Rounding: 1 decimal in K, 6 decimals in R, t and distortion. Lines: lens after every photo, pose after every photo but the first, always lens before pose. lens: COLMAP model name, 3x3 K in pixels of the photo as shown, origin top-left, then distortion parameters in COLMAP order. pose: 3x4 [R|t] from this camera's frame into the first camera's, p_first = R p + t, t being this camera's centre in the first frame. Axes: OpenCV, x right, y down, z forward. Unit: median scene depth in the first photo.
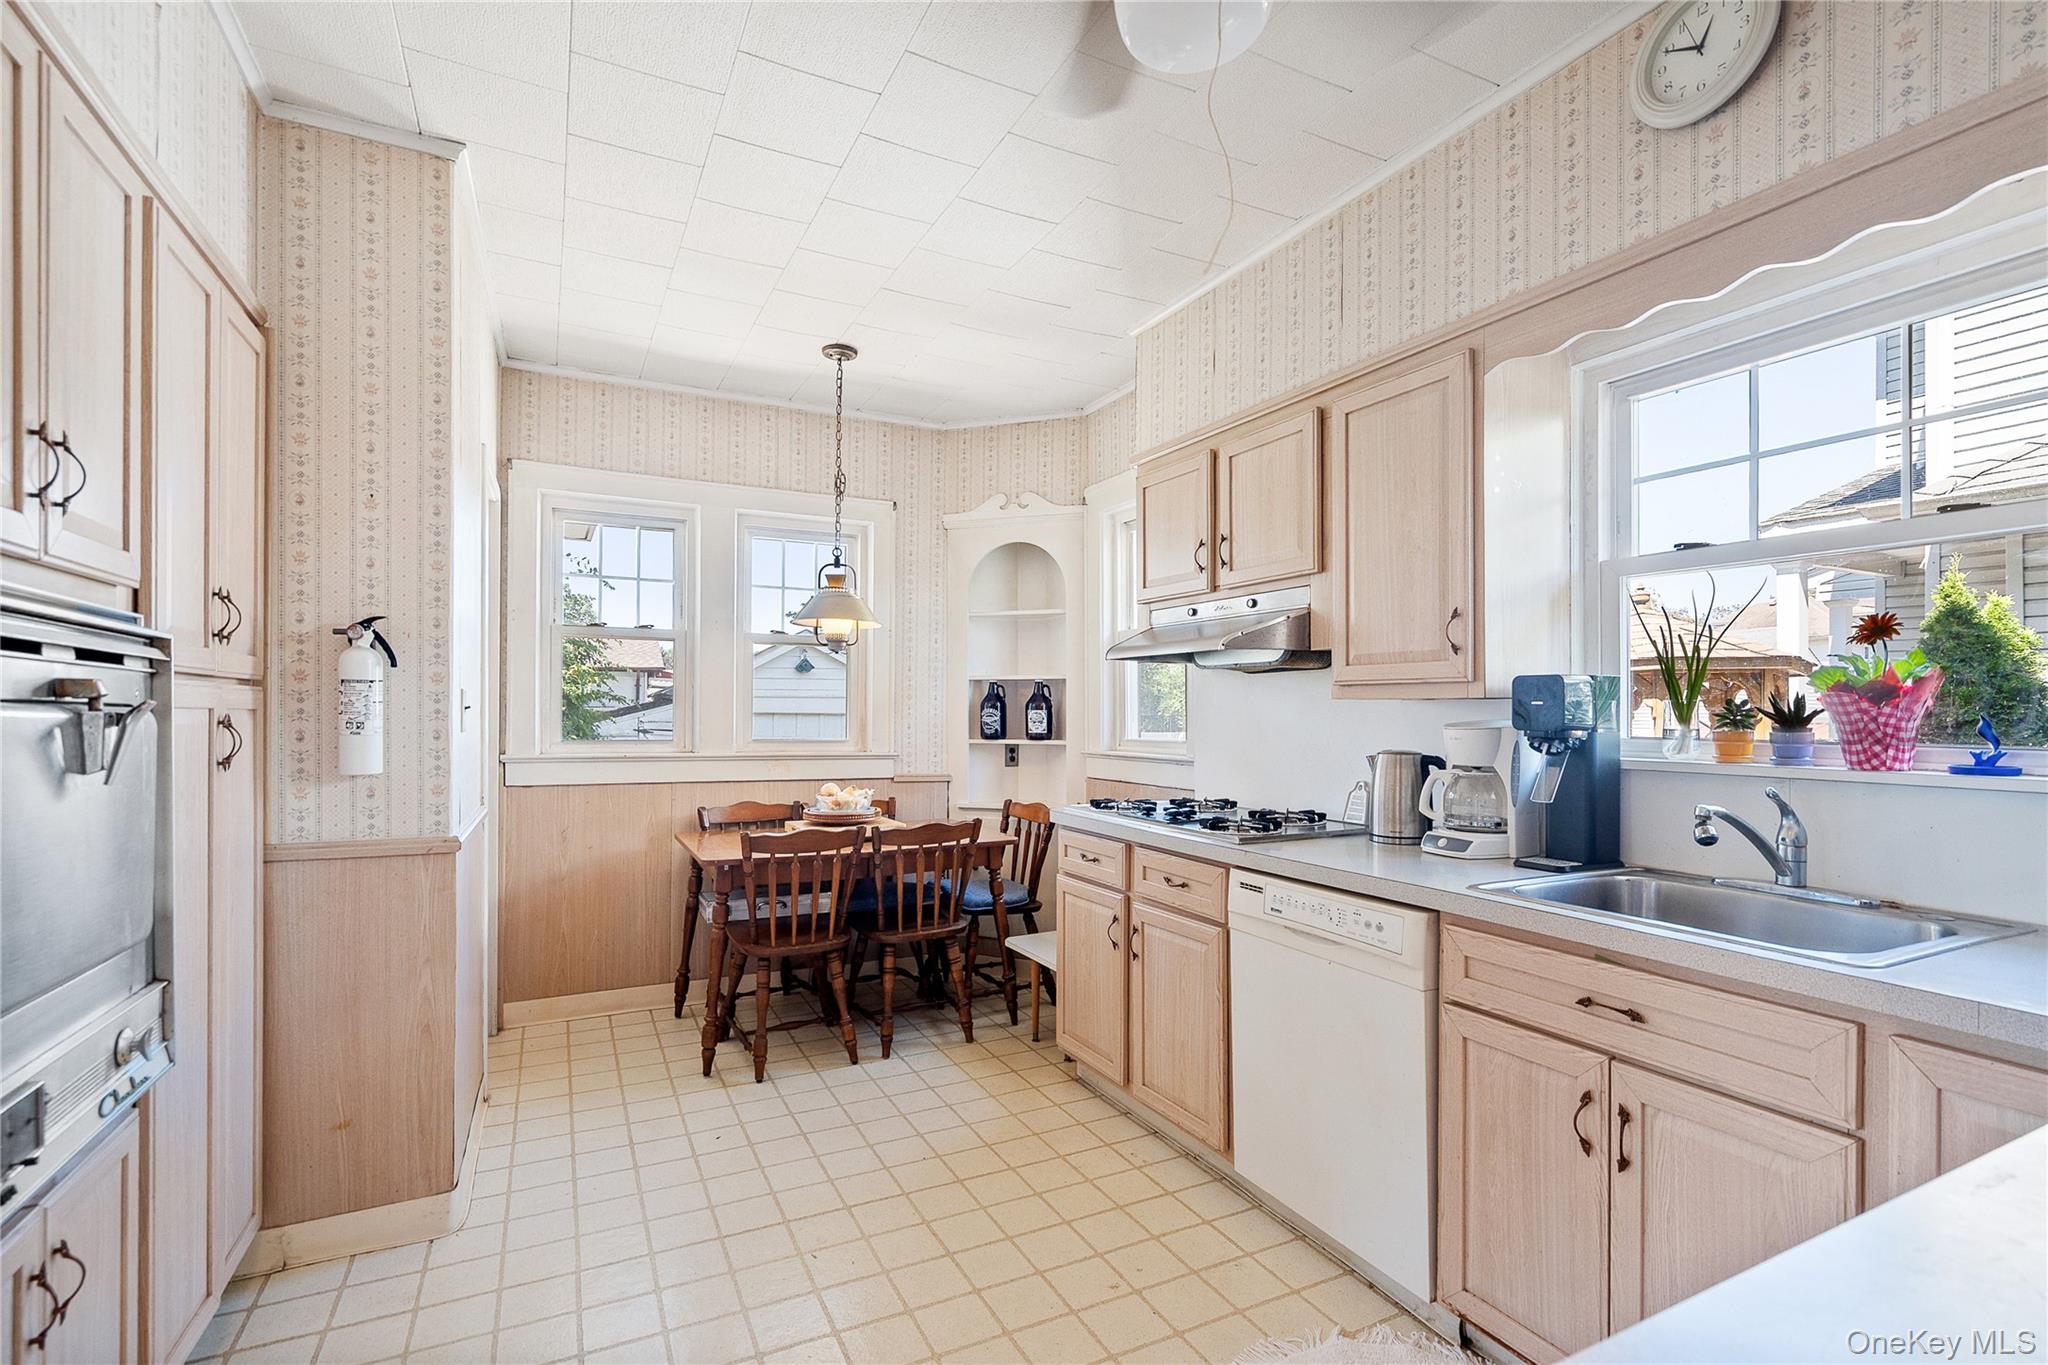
lens RADIAL K [[949.1, 0, 1025.8], [0, 949.1, 707.5], [0, 0, 1]] dist [-0.001679, -0.000074]
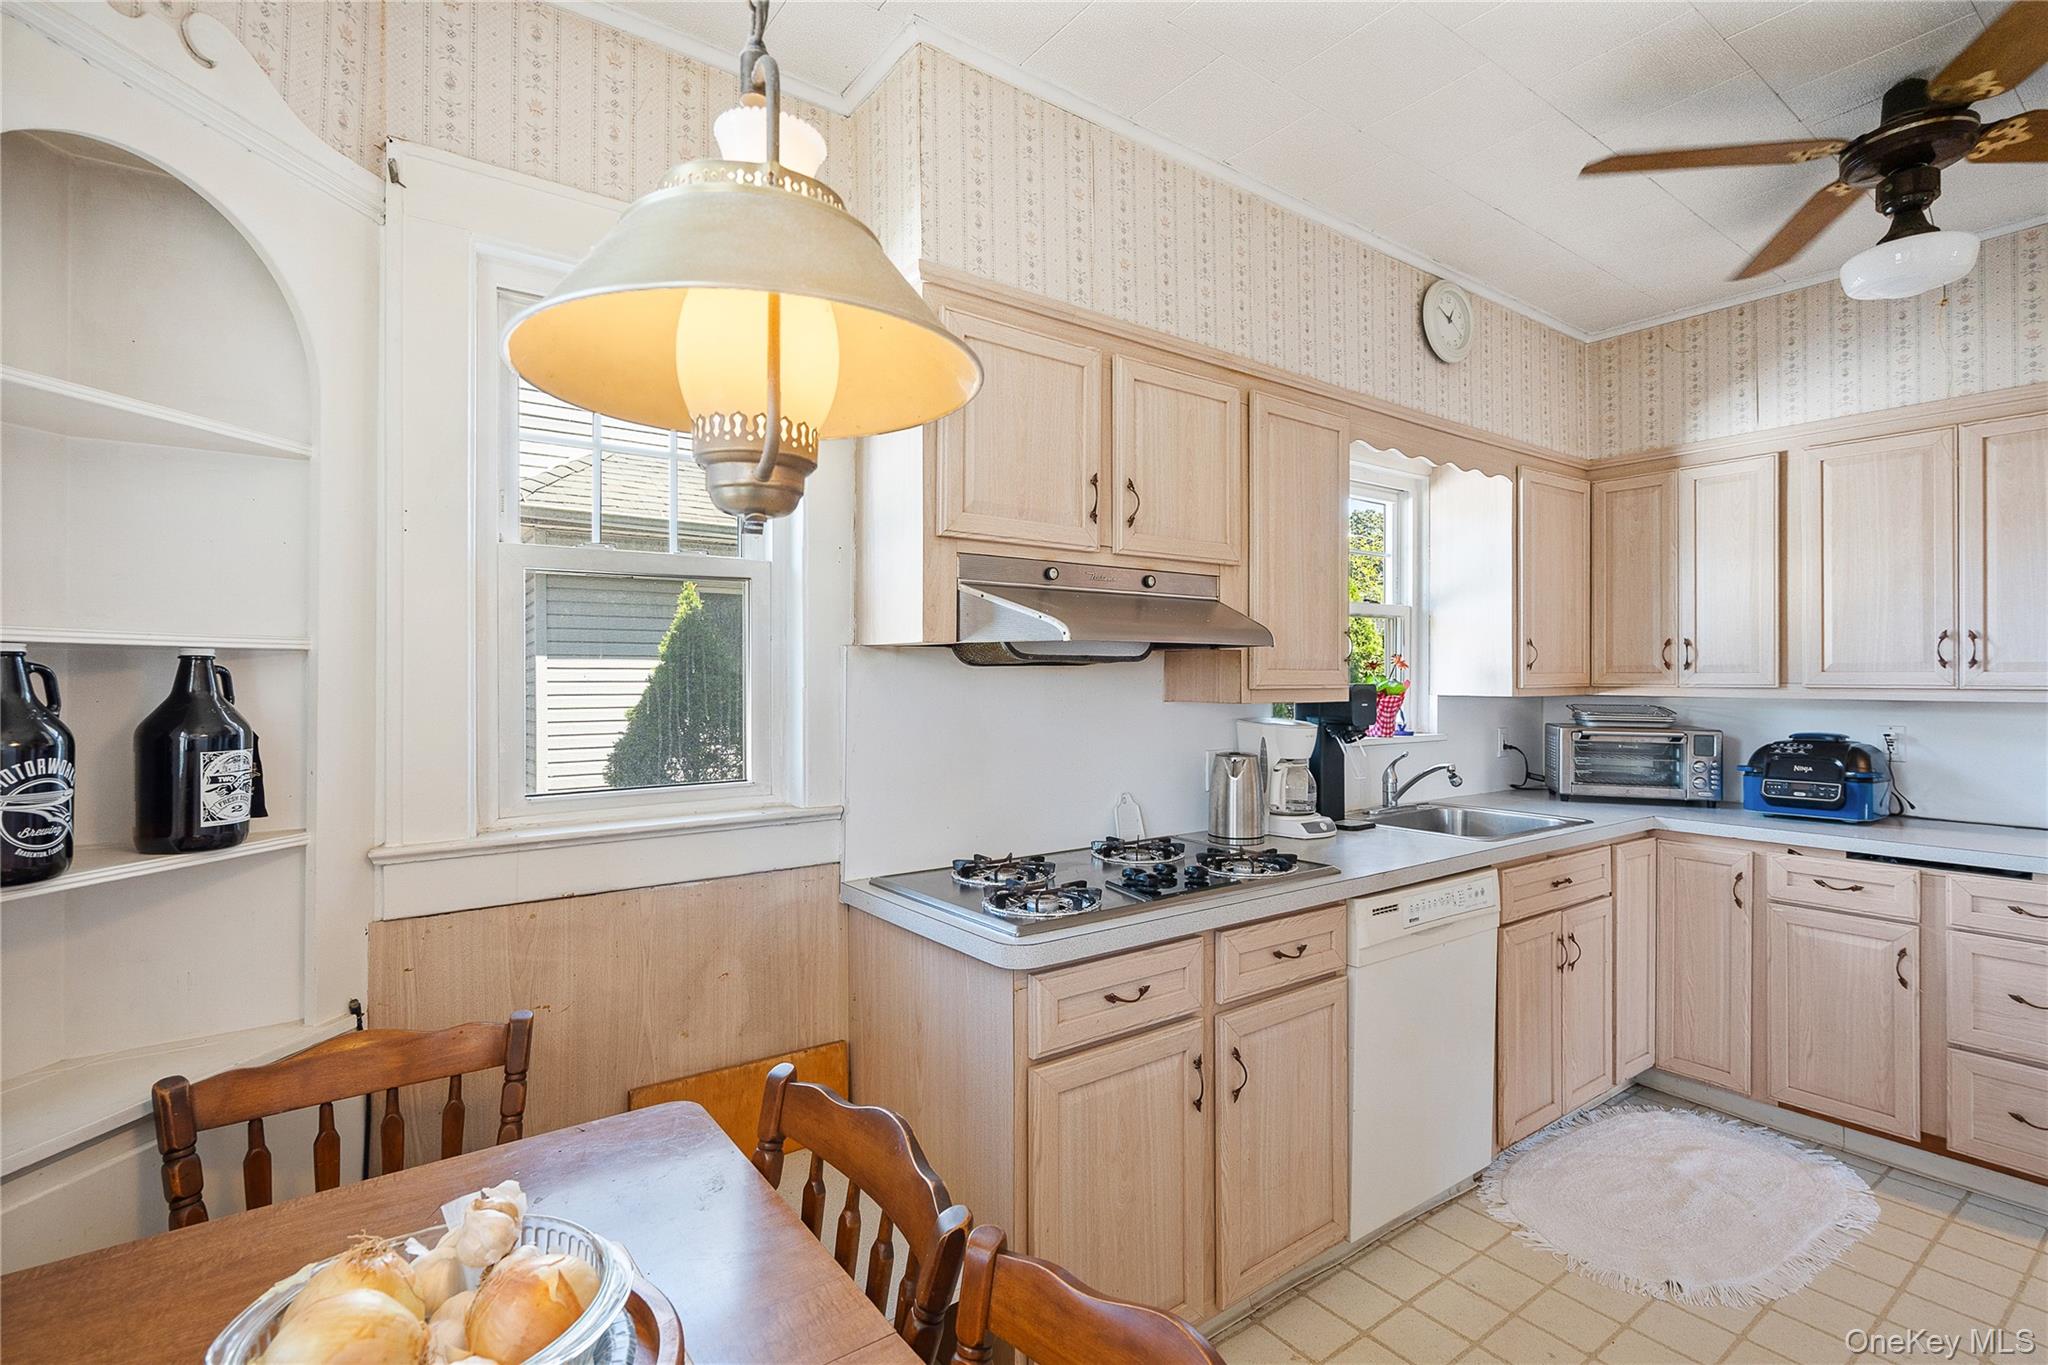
lens RADIAL K [[938.7, 0, 1024.0], [0, 938.7, 682.5], [0, 0, 1]] dist [-0.000468, -0.000106]
pose [[-0.164418, -0.001115, 0.986390, -0.521533], [0.001178, 0.999998, 0.001327, -0.029672], [-0.986390, 0.001381, -0.164417, 1.279726]]
